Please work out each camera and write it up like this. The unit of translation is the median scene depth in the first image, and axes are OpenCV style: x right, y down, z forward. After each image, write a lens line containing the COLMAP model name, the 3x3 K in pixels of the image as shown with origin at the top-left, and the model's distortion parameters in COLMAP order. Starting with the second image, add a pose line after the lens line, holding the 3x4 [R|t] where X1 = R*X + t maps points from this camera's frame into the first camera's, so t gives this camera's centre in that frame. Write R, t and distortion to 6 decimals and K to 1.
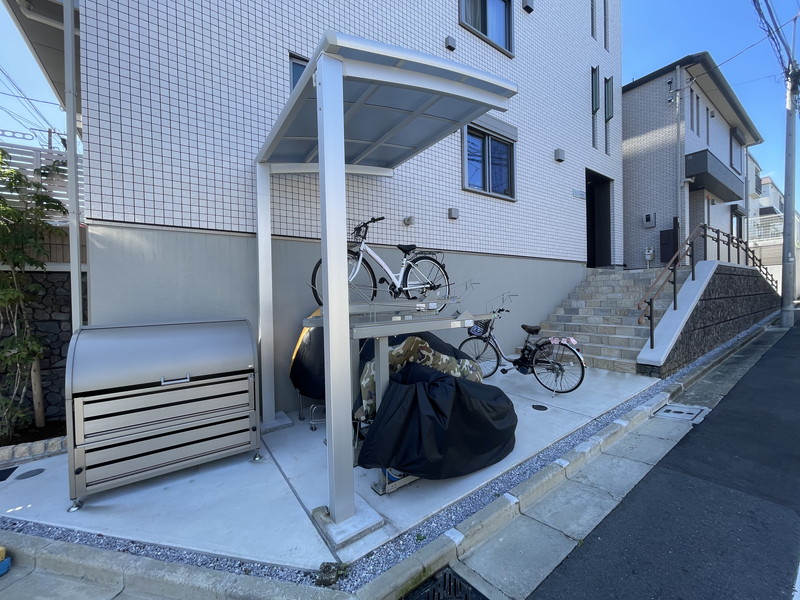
lens RADIAL K [[323.6, 0, 401.0], [0, 323.6, 299.4], [0, 0, 1]] dist [-0.000679, -0.000073]
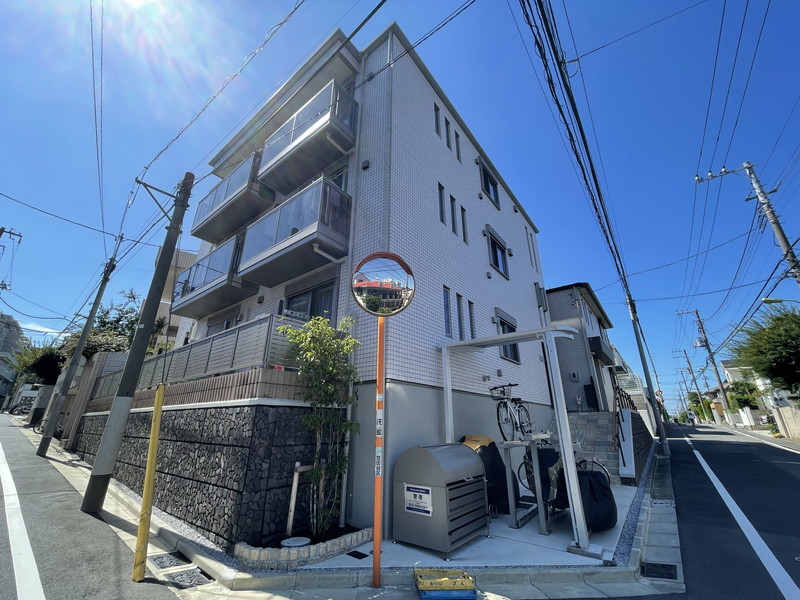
lens RADIAL K [[323.6, 0, 400.4], [0, 323.6, 299.4], [0, 0, 1]] dist [-0.000679, -0.000073]
pose [[0.957373, 0.127461, 0.259212, -0.553569], [-0.021502, 0.926335, -0.376087, 0.004067], [-0.288053, 0.354482, 0.889589, -0.282114]]
